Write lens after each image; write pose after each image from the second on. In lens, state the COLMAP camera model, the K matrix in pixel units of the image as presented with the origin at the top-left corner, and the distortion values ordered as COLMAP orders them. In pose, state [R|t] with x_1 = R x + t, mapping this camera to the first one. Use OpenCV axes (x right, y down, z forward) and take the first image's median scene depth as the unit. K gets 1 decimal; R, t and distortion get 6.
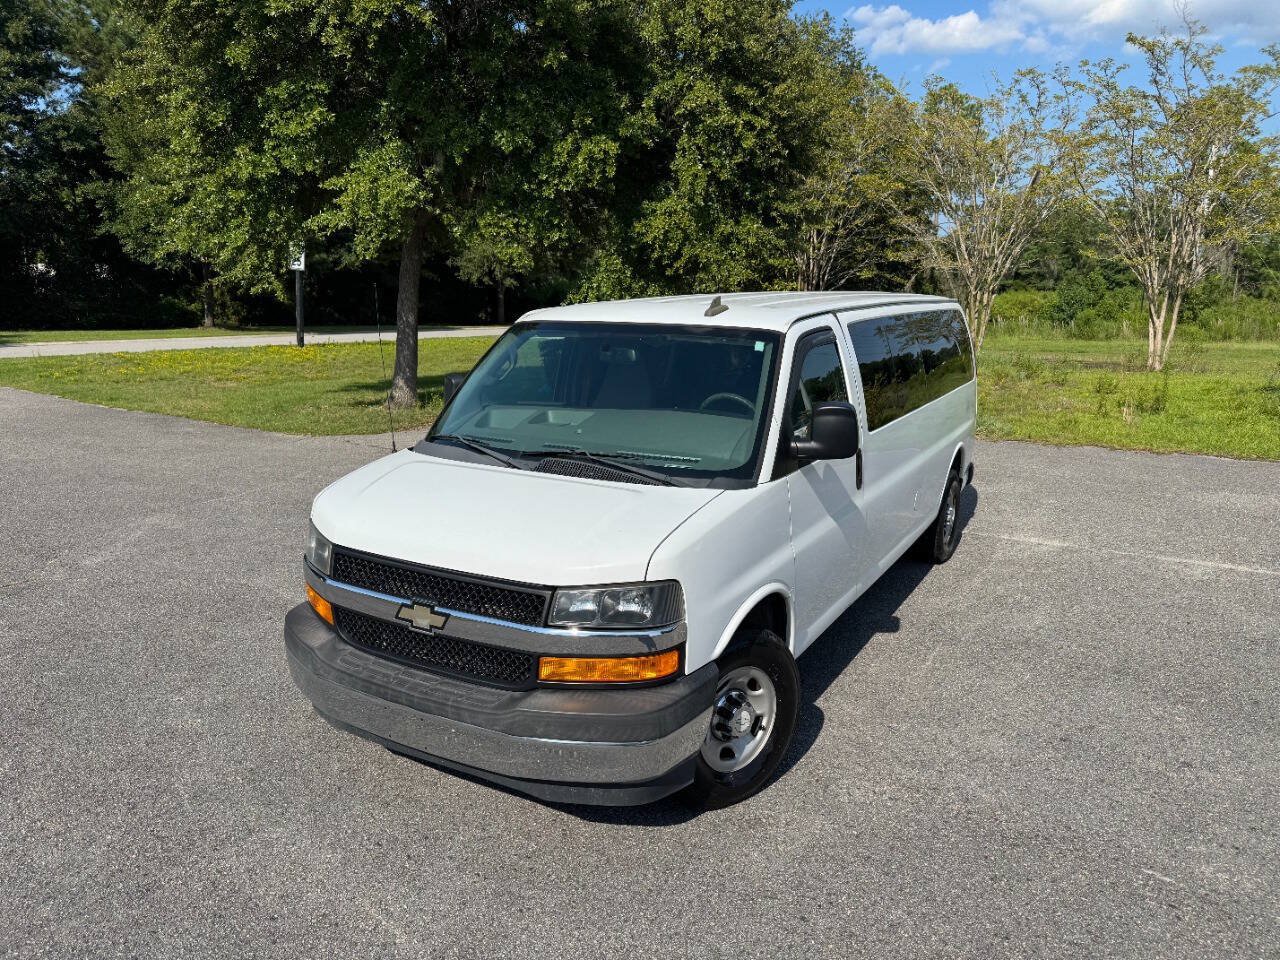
lens RADIAL K [[910.7, 0, 642.1], [0, 910.7, 487.6], [0, 0, 1]] dist [0.041698, -0.035907]
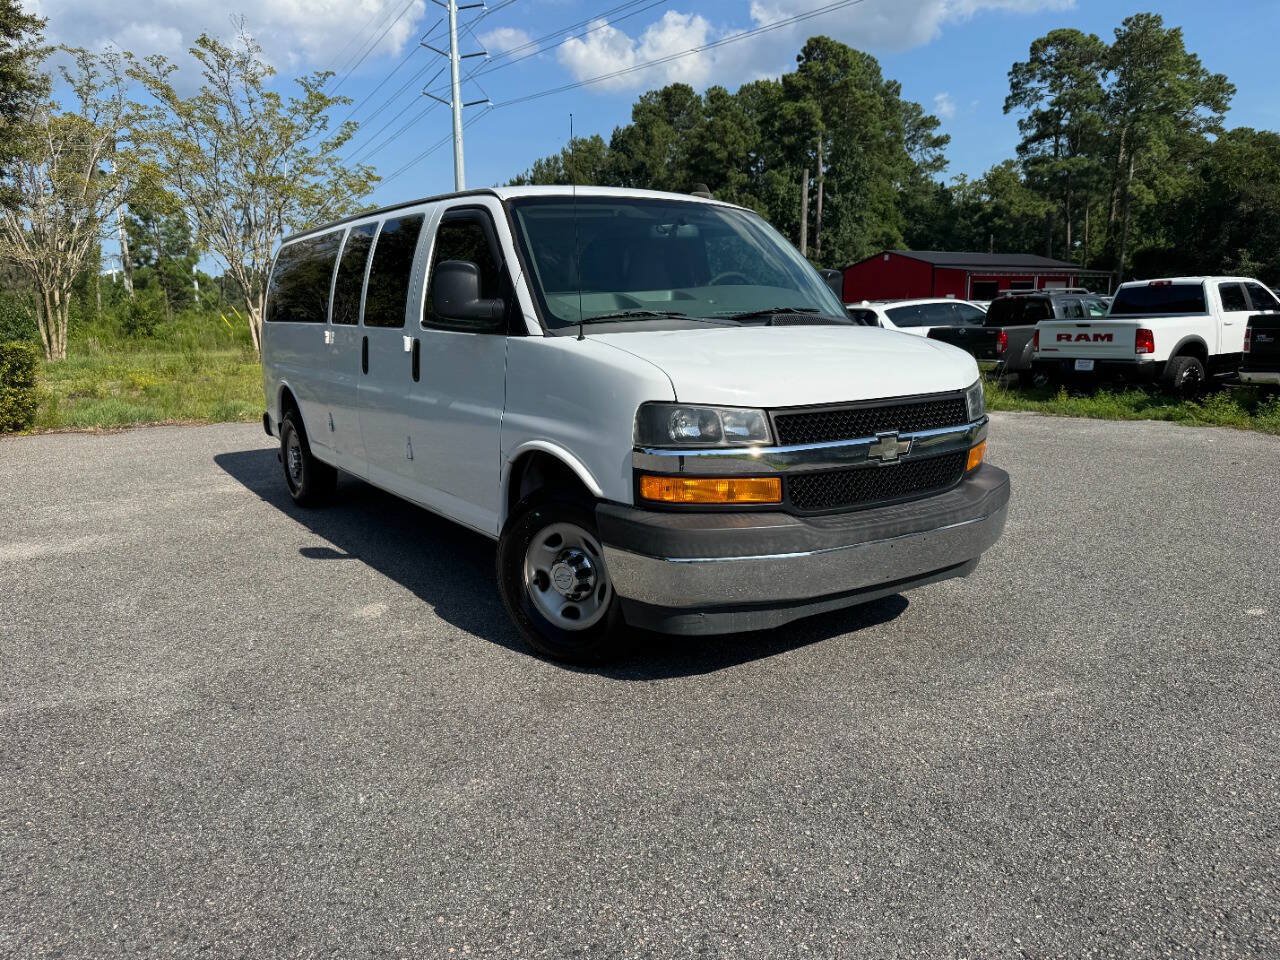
lens RADIAL K [[935.7, 0, 643.4], [0, 935.7, 475.6], [0, 0, 1]] dist [0.015205, -0.013162]
pose [[0.437446, -0.157999, 0.885255, -0.367852], [0.201489, 0.976635, 0.074743, 0.011123], [-0.876380, 0.145673, 0.459061, 0.220850]]
